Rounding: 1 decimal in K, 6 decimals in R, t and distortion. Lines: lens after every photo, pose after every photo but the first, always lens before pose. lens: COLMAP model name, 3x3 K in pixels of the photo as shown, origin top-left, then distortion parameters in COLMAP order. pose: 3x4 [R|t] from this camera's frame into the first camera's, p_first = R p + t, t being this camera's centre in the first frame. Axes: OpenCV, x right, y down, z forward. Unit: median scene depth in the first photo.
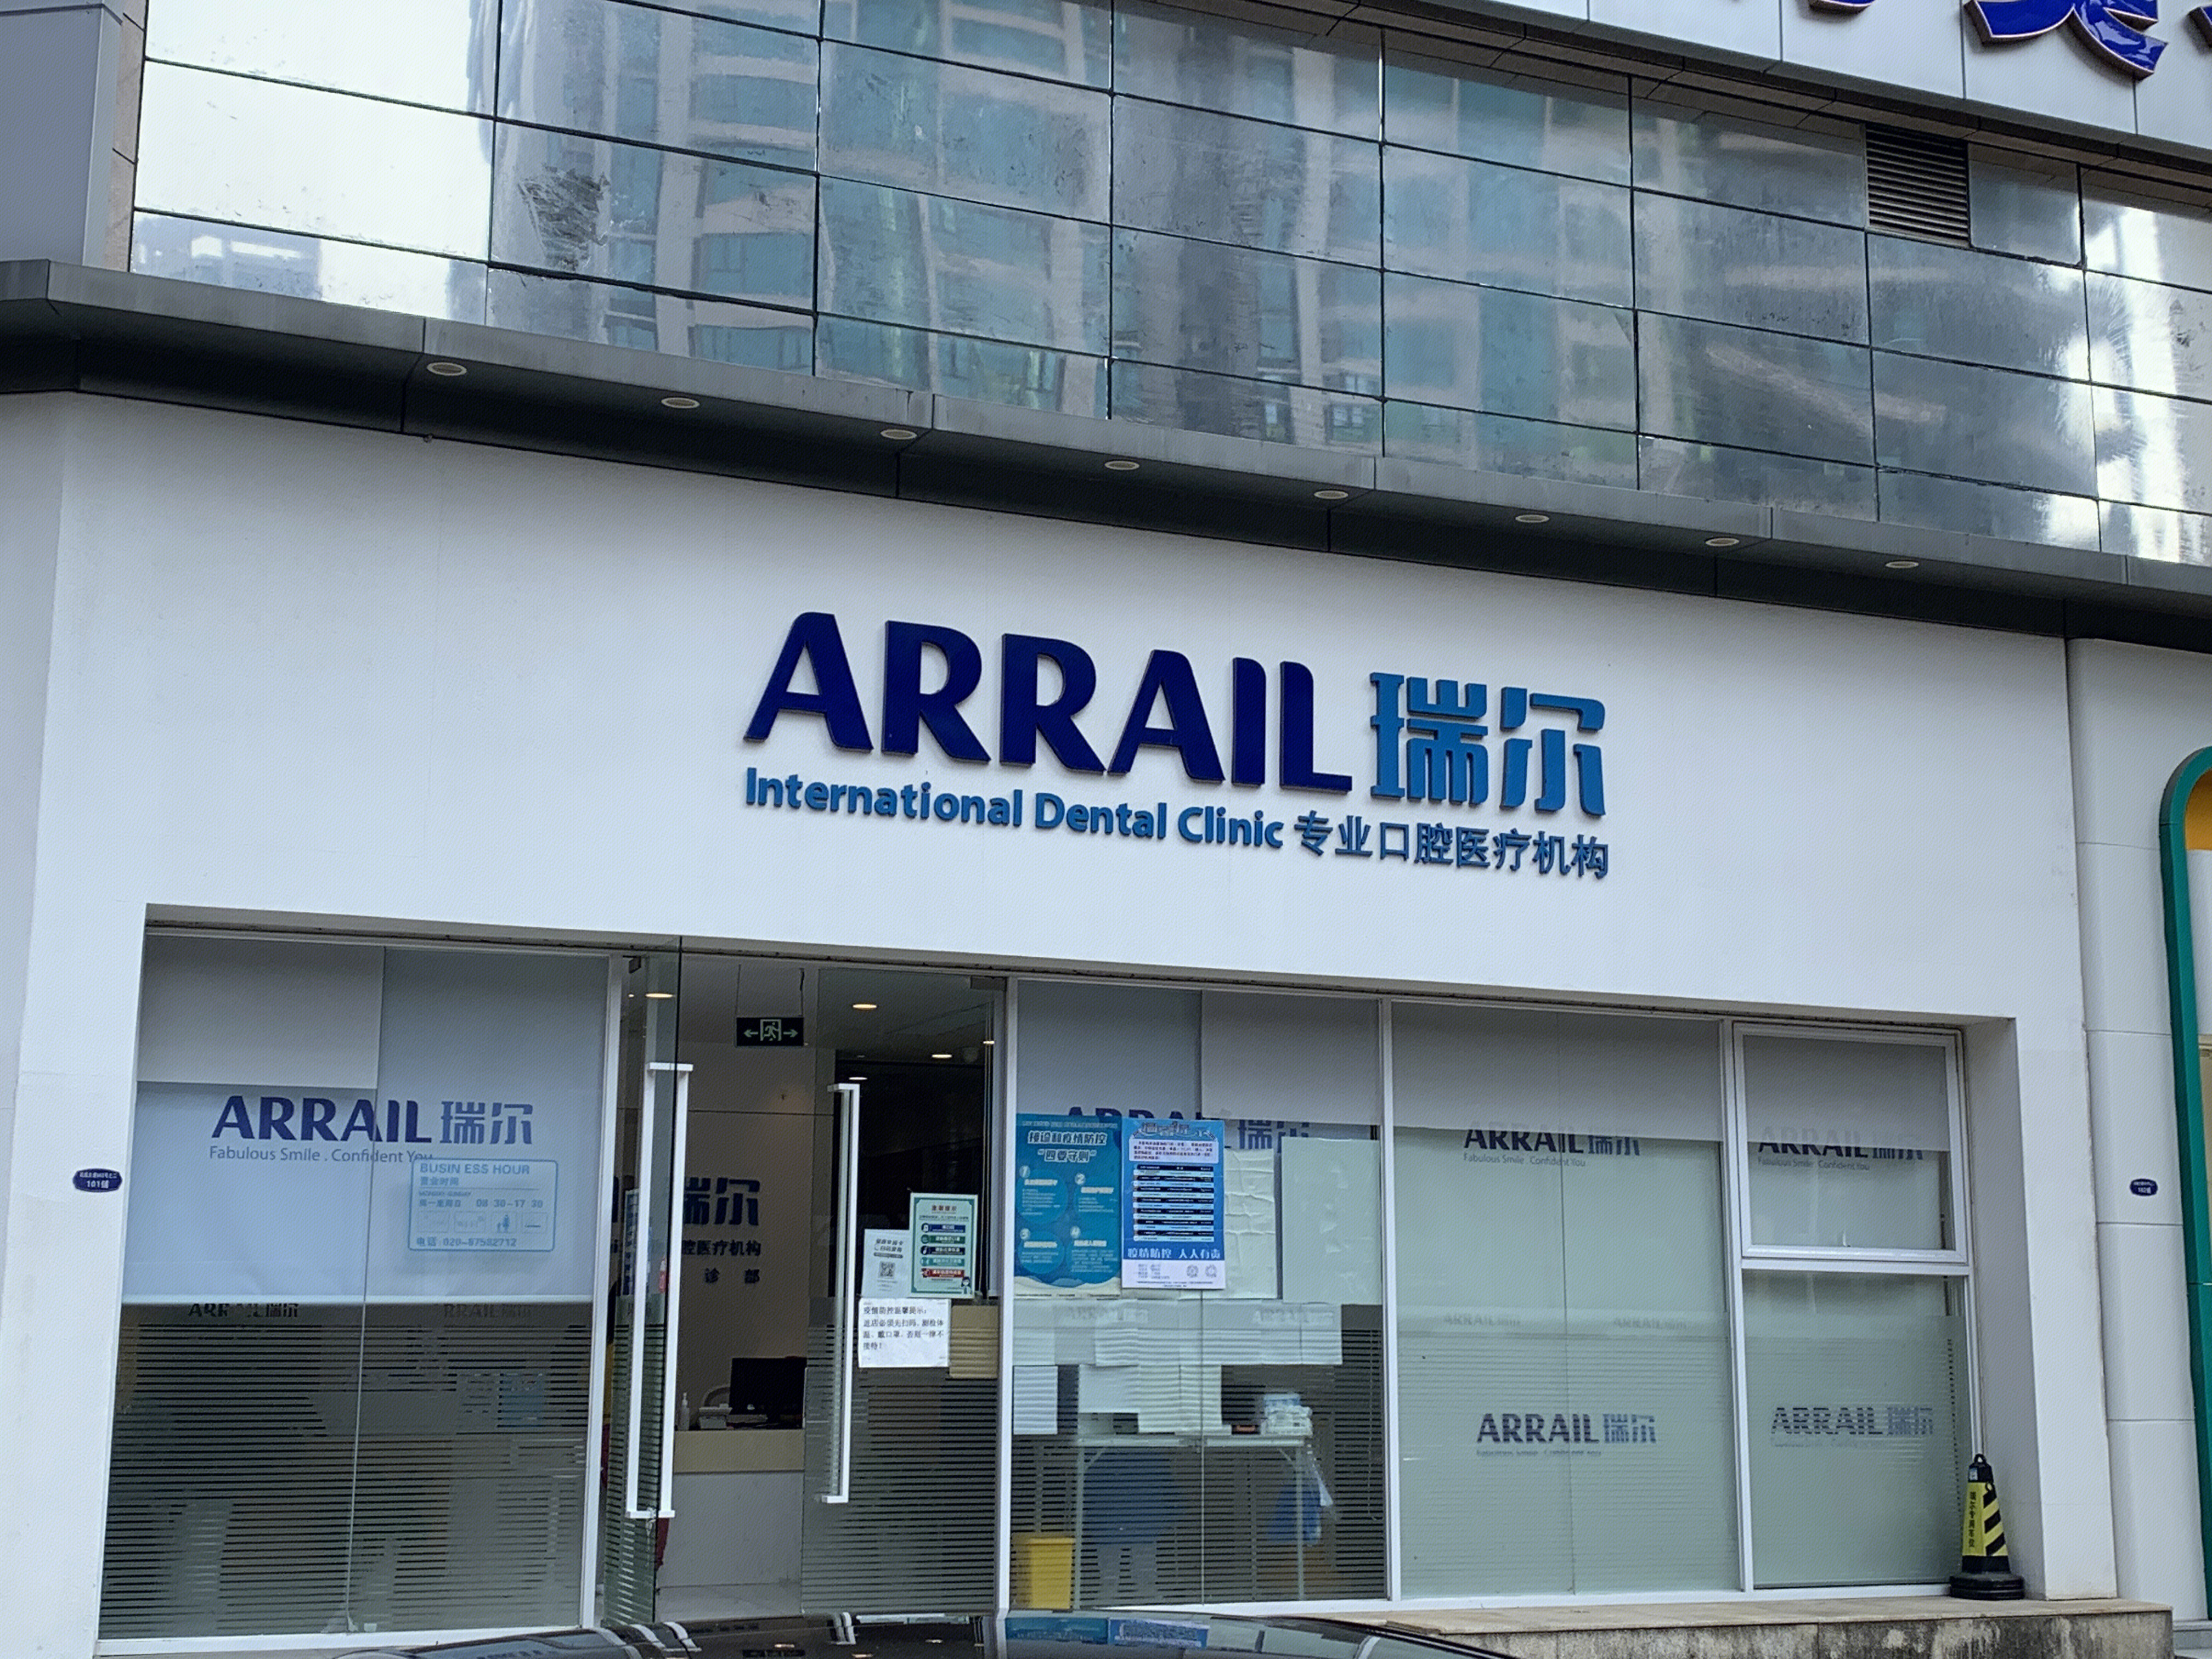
lens RADIAL K [[2707.3, 0, 1106.0], [0, 2707.3, 829.5], [0, 0, 1]] dist [0.303210, -1.515979]
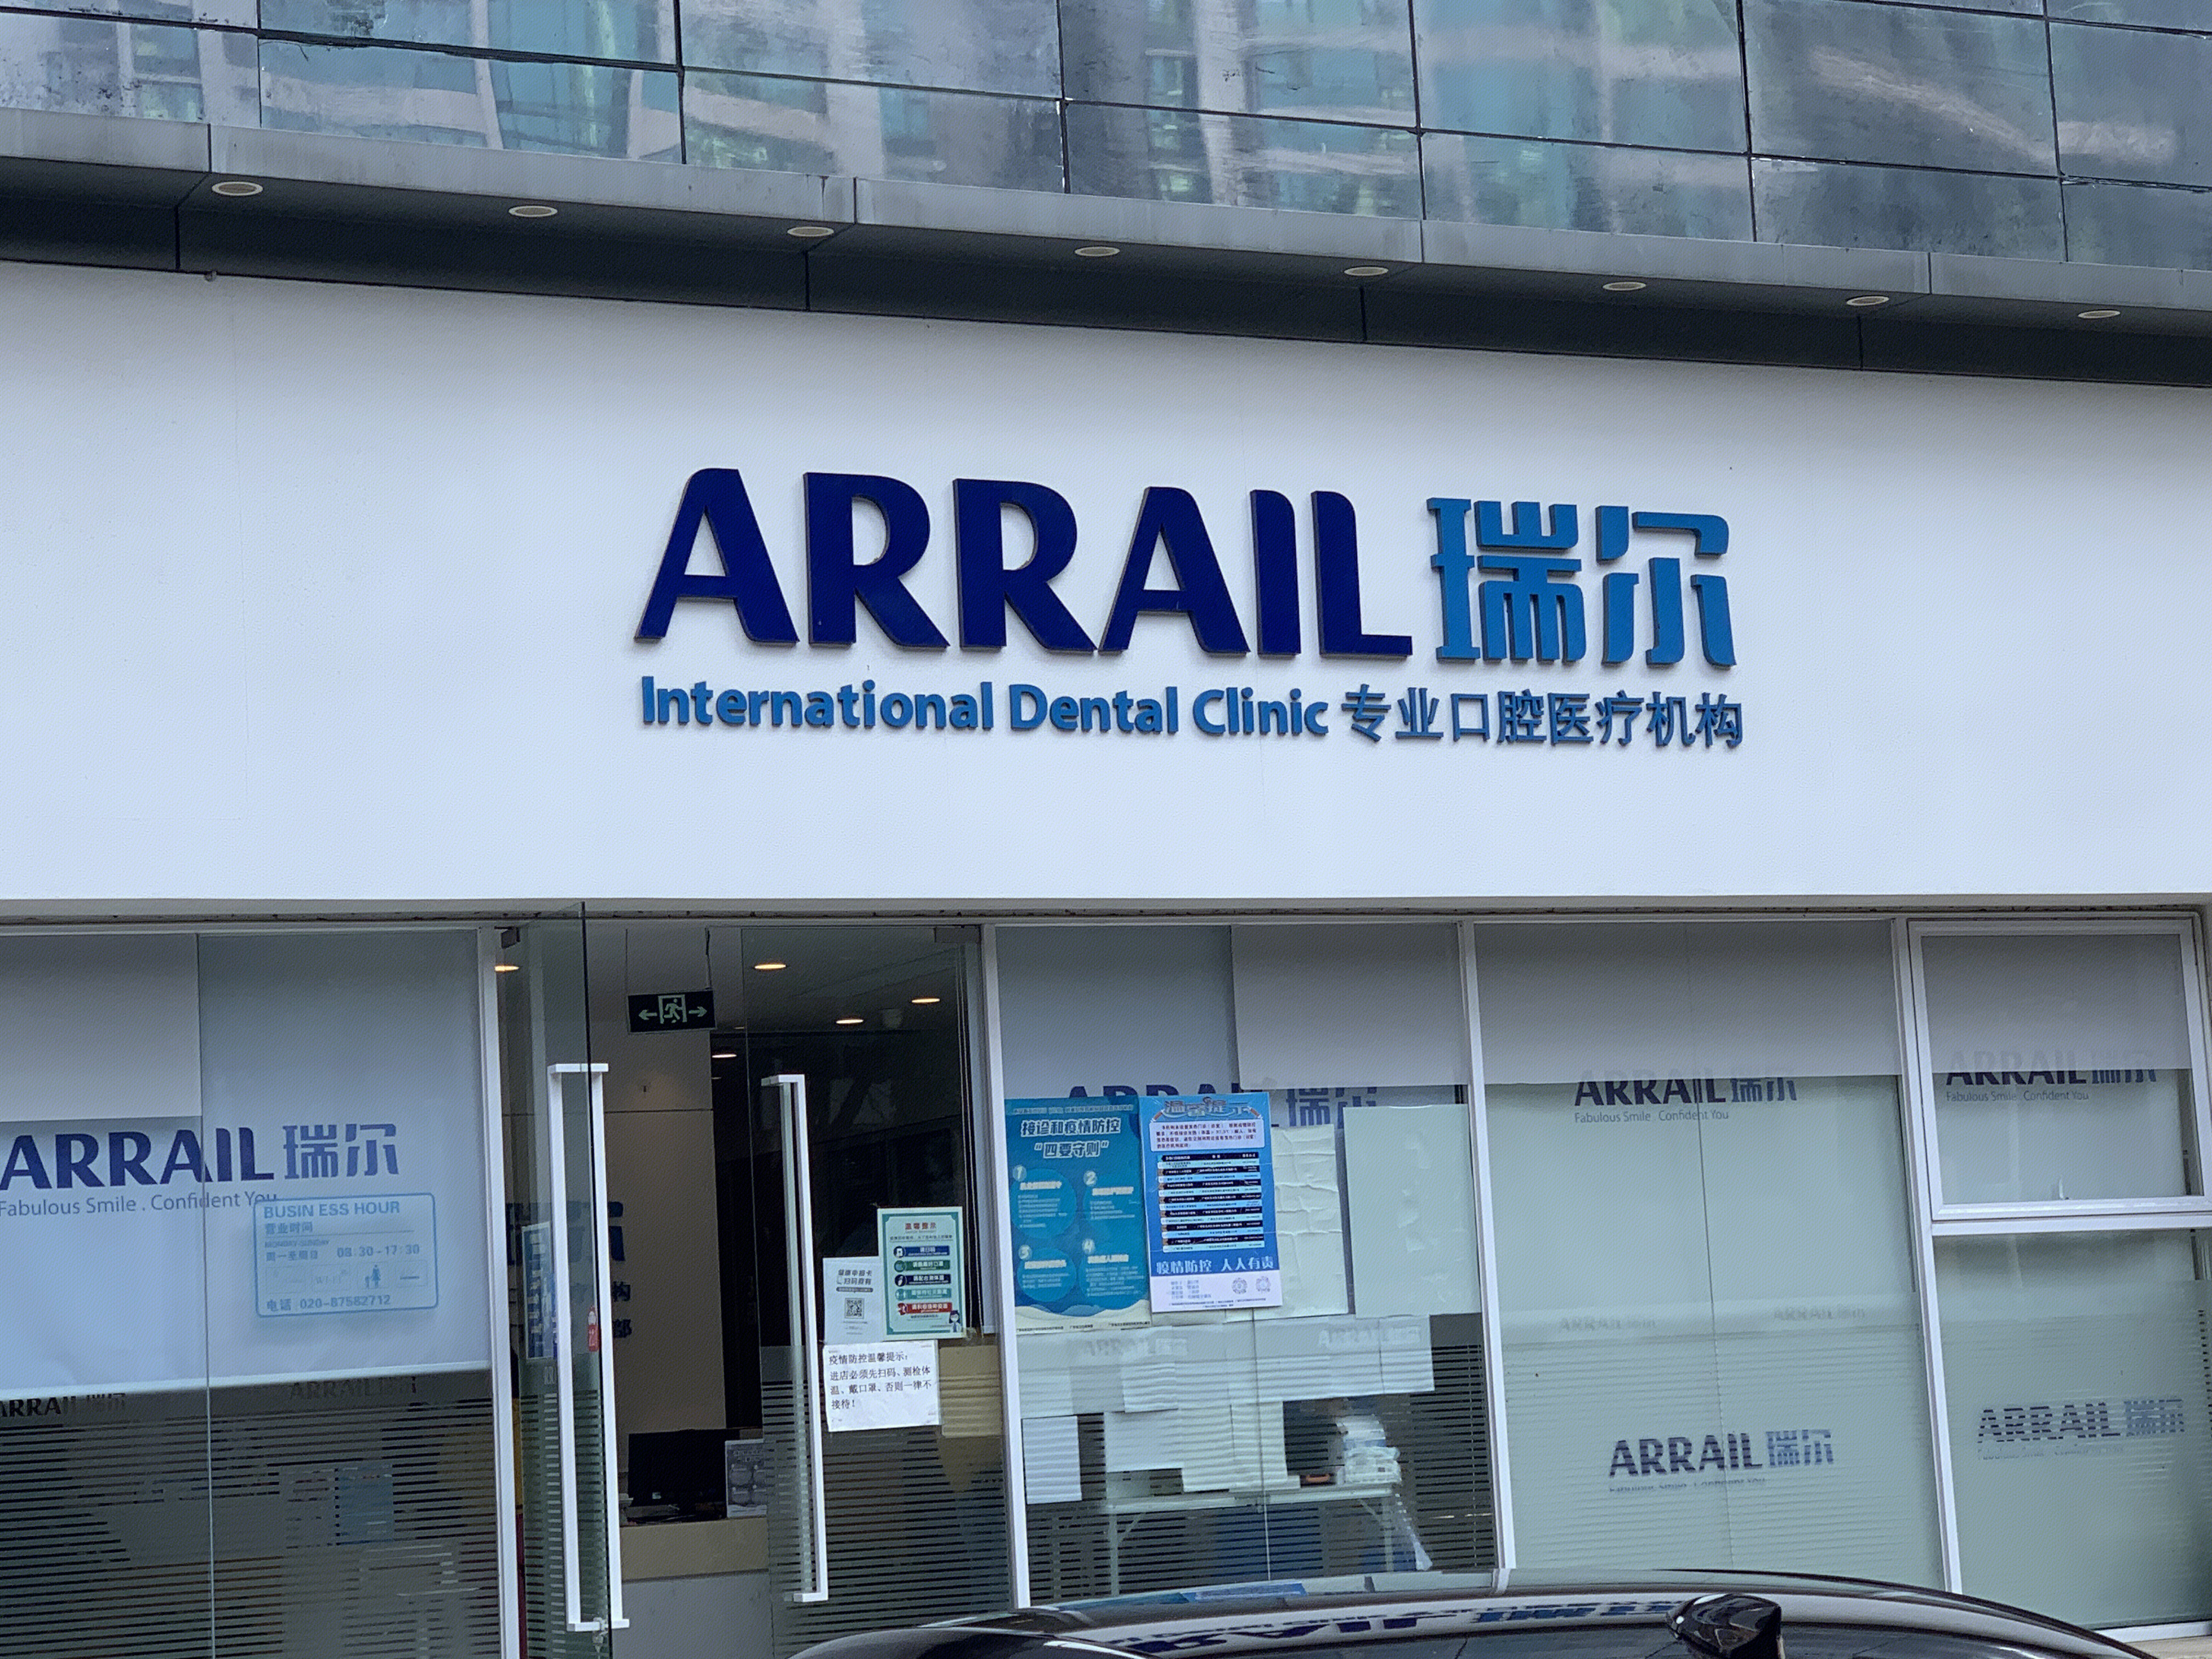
lens RADIAL K [[4412.1, 0, 1106.0], [0, 4412.1, 829.5], [0, 0, 1]] dist [0.041797, -0.079396]
pose [[0.997099, -0.056619, 0.050873, -0.062755], [0.053768, 0.996995, 0.055766, -0.039734], [-0.053877, -0.052869, 0.997147, -0.244455]]
